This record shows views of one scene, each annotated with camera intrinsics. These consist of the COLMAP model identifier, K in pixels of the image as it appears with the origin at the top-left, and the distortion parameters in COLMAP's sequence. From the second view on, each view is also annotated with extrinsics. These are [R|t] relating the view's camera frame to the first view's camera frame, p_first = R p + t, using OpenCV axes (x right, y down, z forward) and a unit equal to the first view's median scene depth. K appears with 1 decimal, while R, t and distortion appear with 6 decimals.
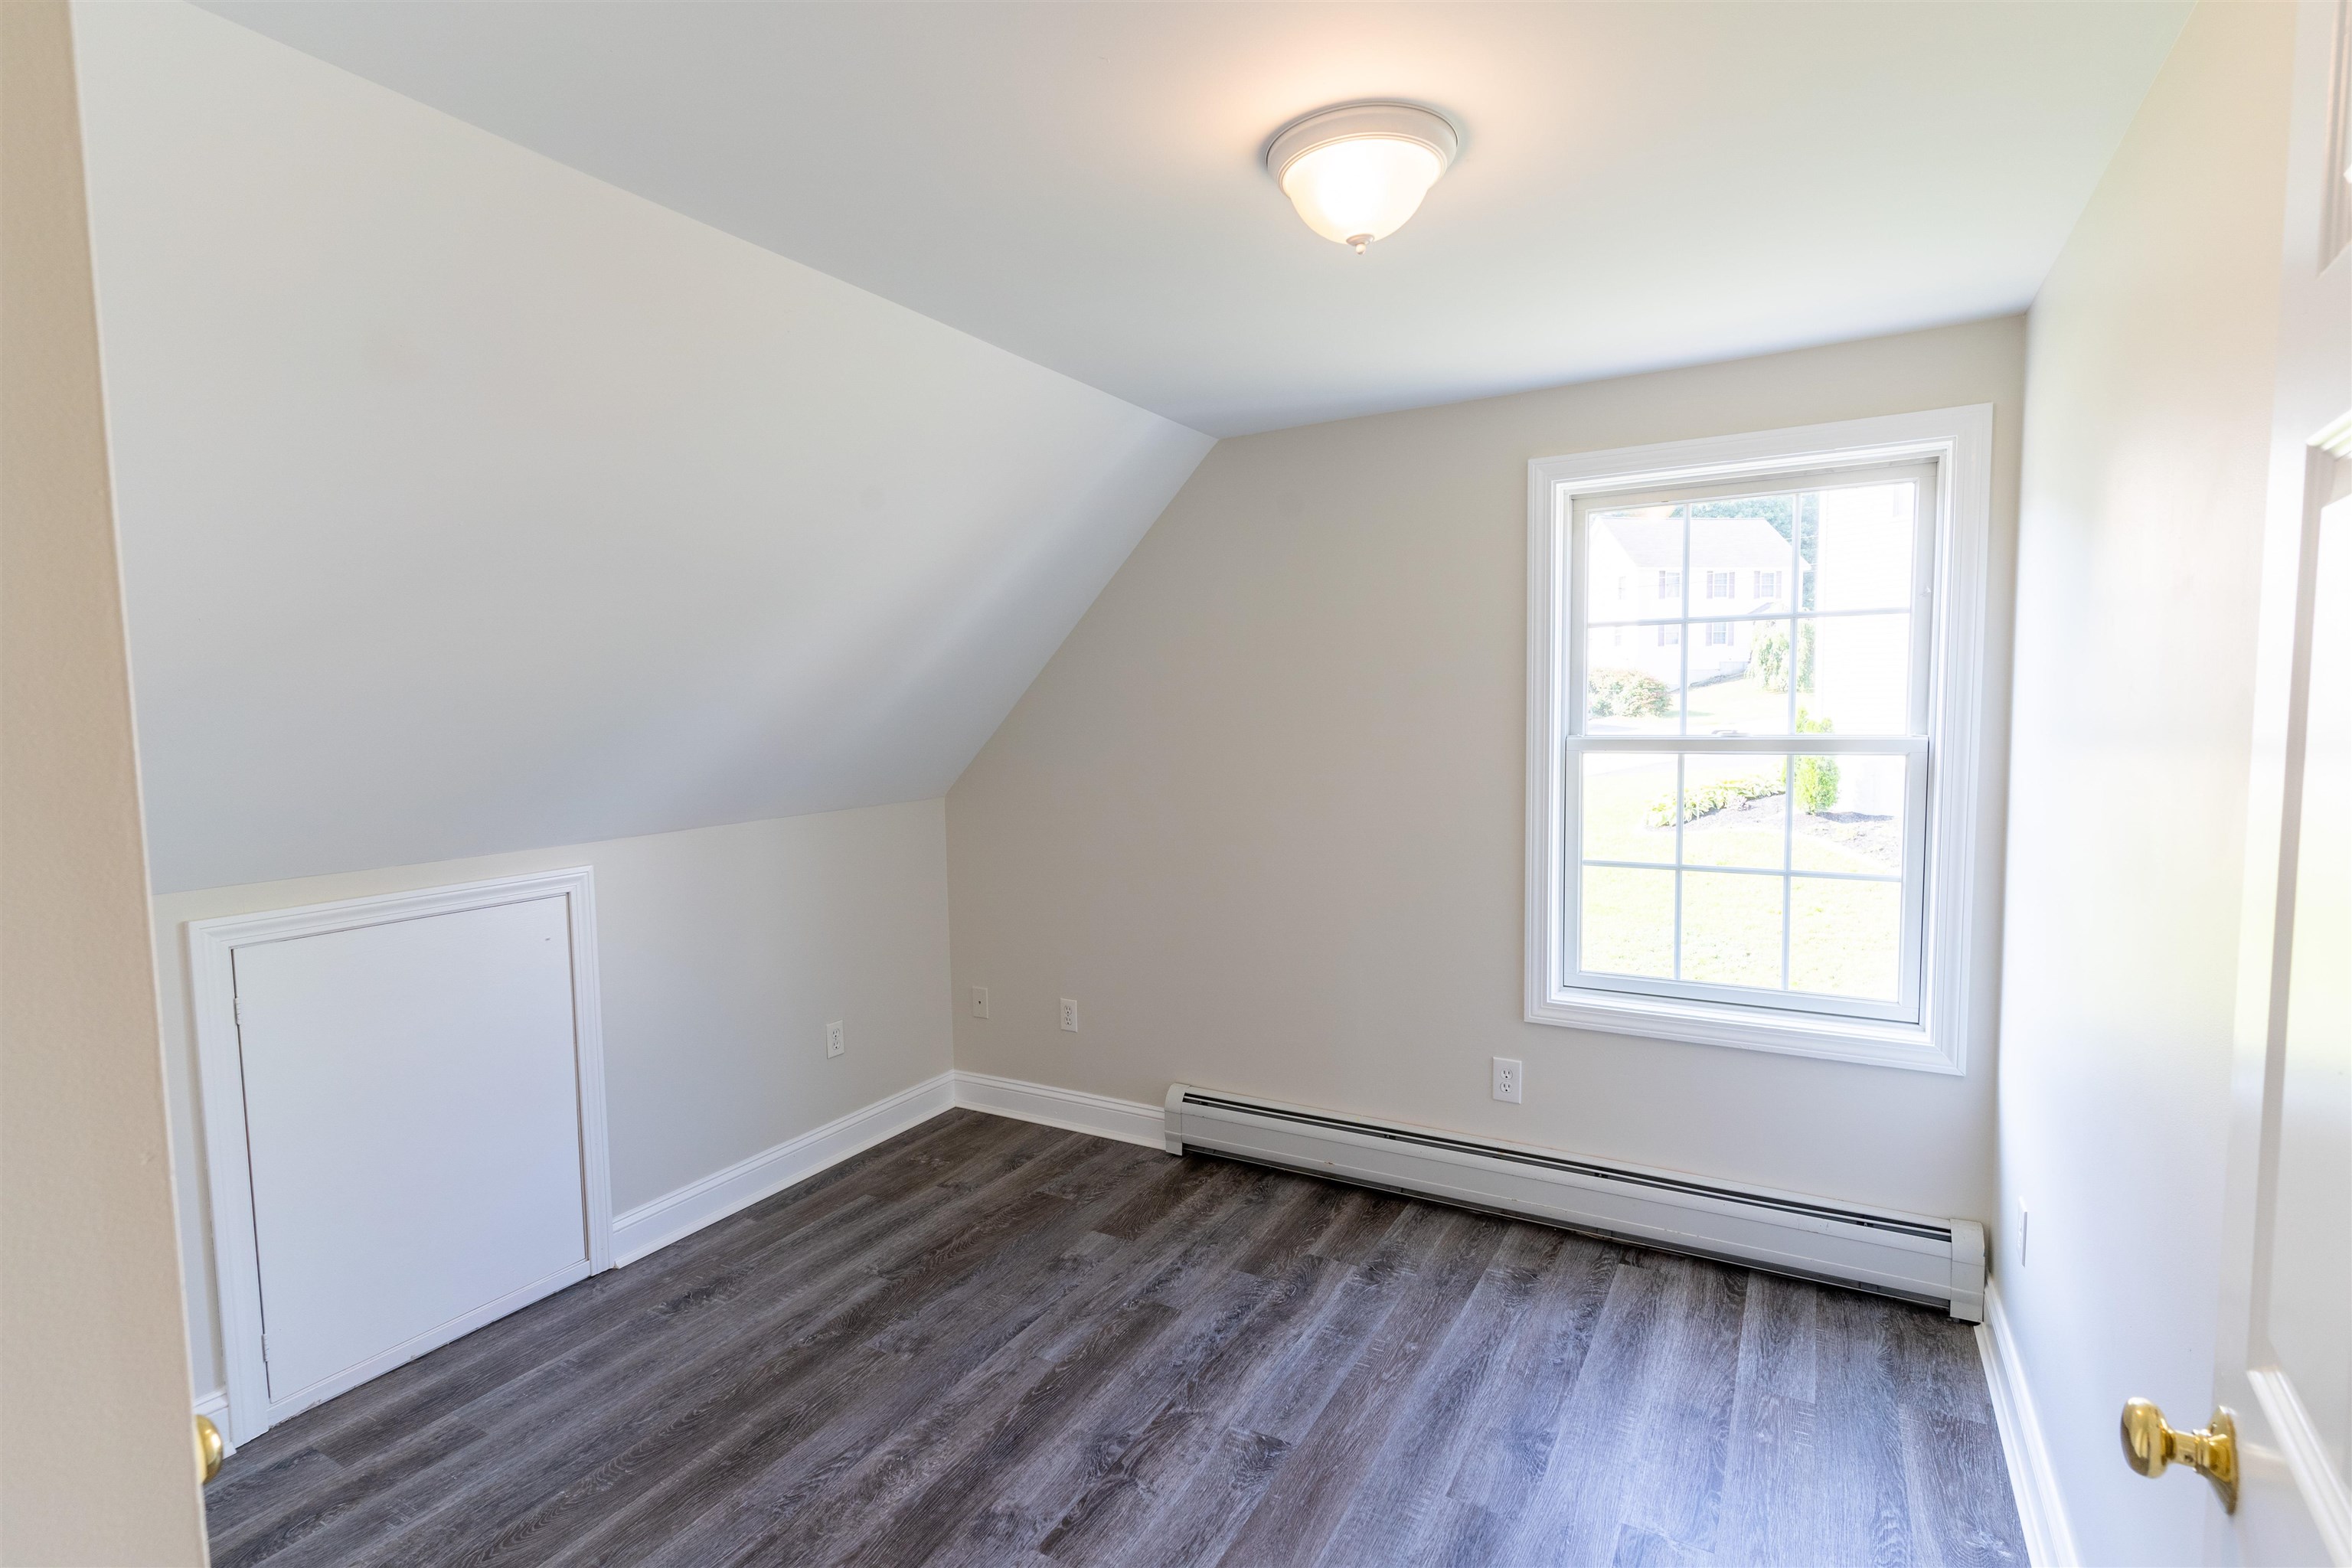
lens RADIAL K [[1138.9, 0, 1182.6], [0, 1138.9, 796.9], [0, 0, 1]] dist [-0.012305, 0.007387]
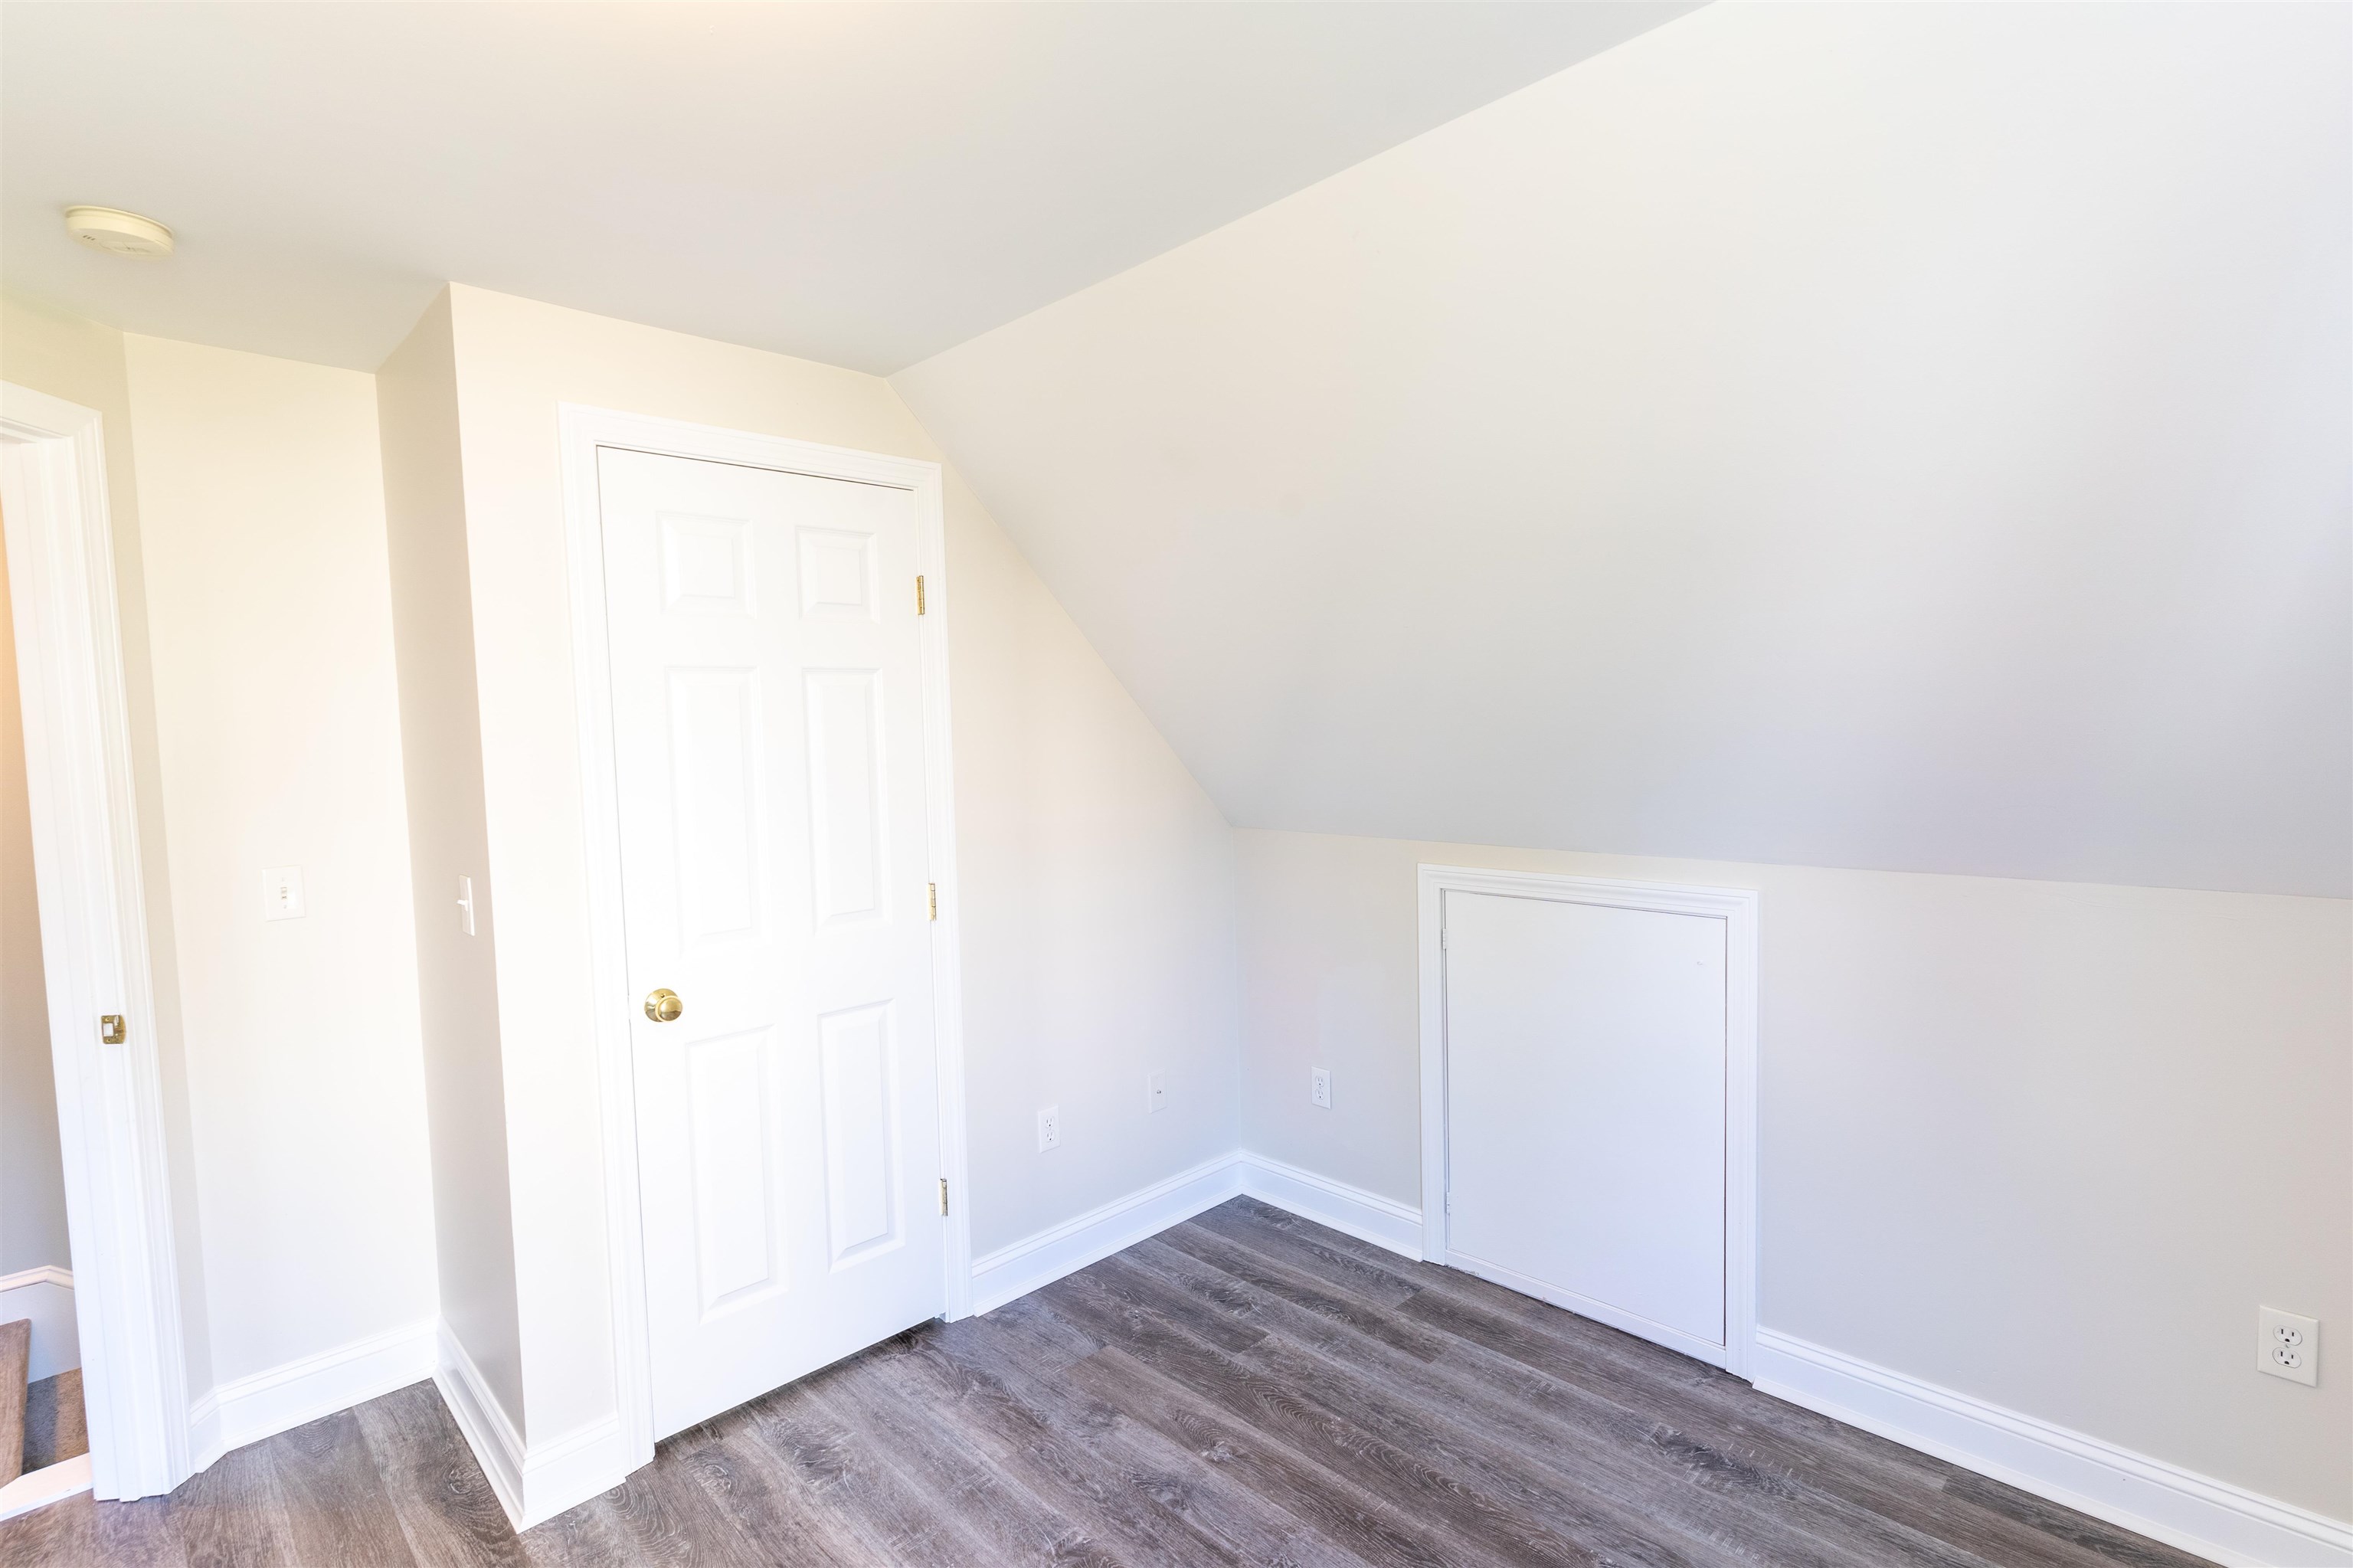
lens RADIAL K [[1139.5, 0, 1180.0], [0, 1139.5, 784.4], [0, 0, 1]] dist [-0.012305, 0.007387]
pose [[-0.285899, 0.076374, -0.955211, 0.439000], [-0.050156, 0.994260, 0.094508, -0.085481], [0.956946, 0.074929, -0.280427, 0.963147]]
